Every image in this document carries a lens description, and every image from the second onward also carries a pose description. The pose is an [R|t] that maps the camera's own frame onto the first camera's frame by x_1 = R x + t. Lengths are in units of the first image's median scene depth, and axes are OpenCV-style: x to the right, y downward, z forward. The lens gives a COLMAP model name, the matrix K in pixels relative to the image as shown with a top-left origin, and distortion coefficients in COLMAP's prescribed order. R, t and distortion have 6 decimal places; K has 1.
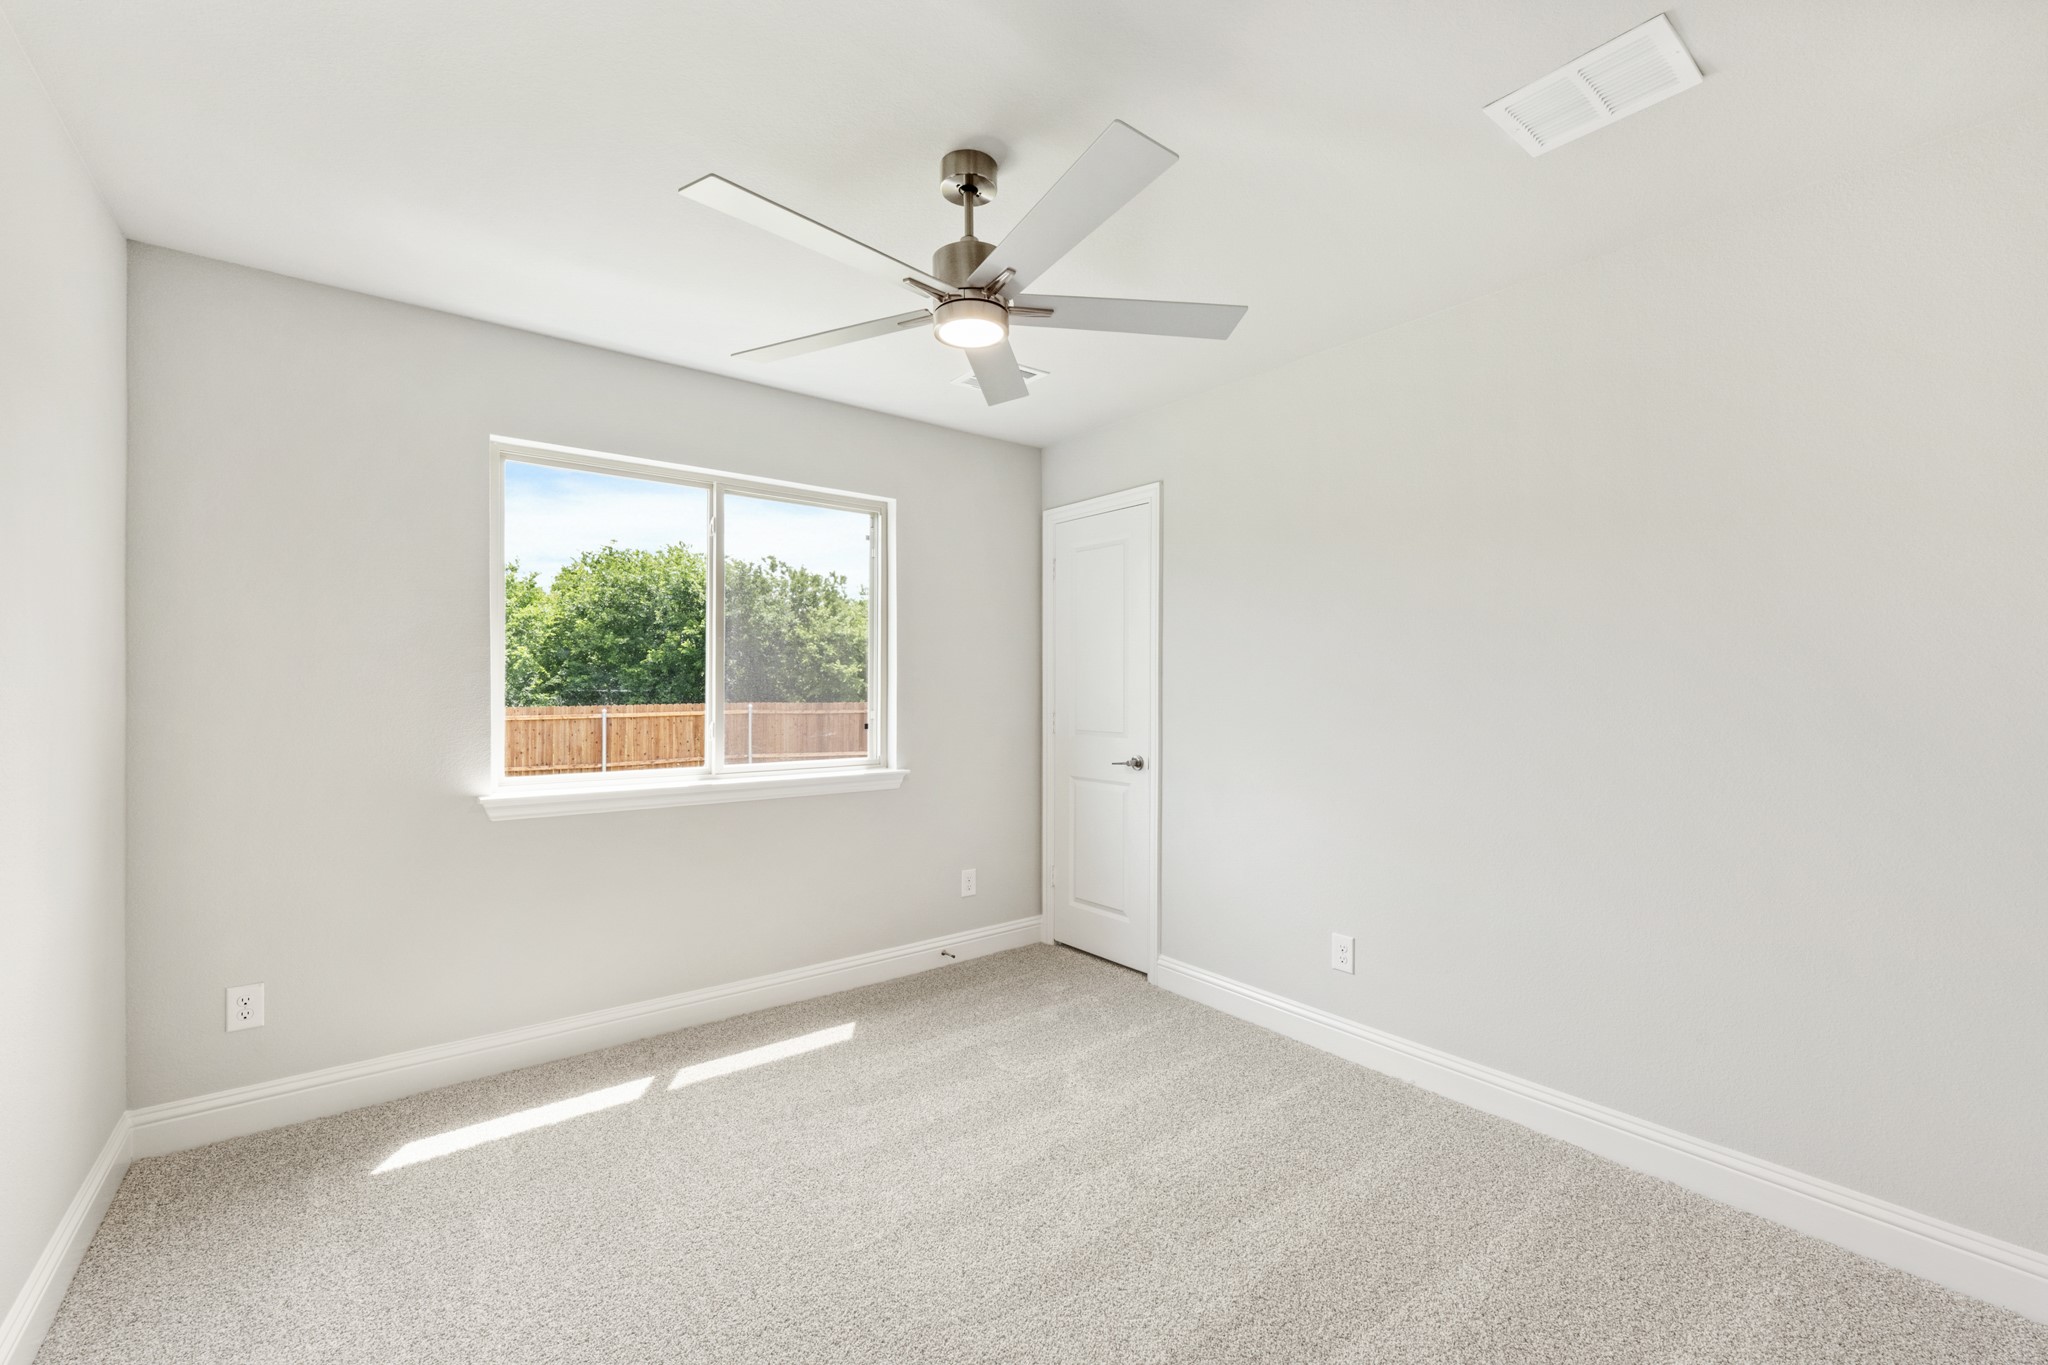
lens RADIAL K [[828.8, 0, 1022.5], [0, 828.8, 688.6], [0, 0, 1]] dist [0.000102, 0.000048]
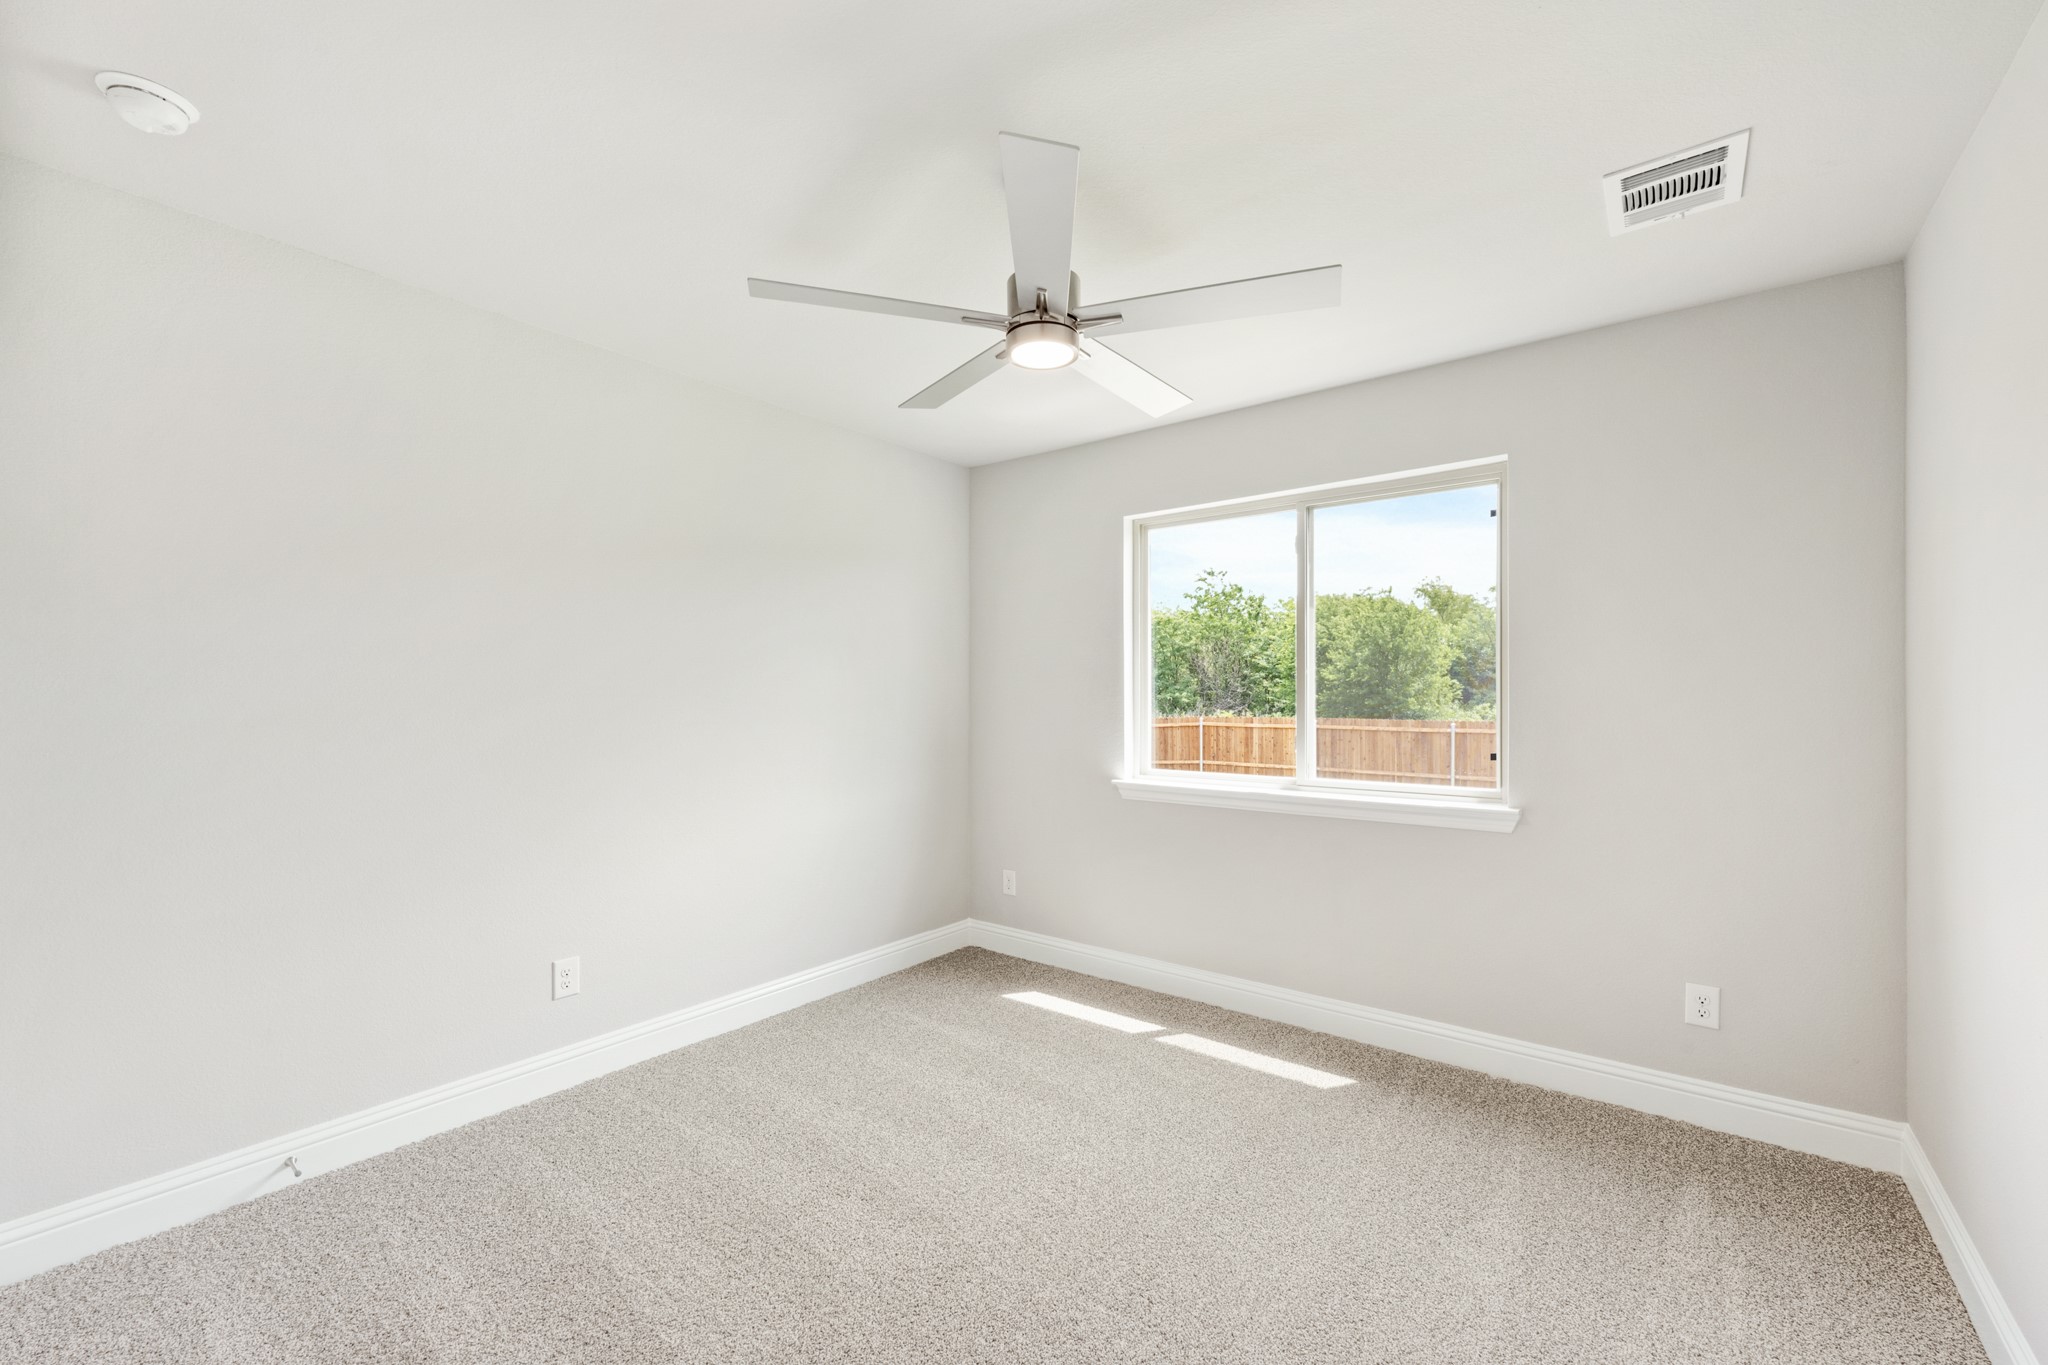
lens RADIAL K [[828.8, 0, 1022.5], [0, 828.8, 688.6], [0, 0, 1]] dist [0.000102, 0.000048]
pose [[0.253105, -0.006381, -0.967418, 0.548551], [-0.002892, 0.999969, -0.007353, -0.008036], [0.967434, 0.004659, 0.253079, 0.415967]]
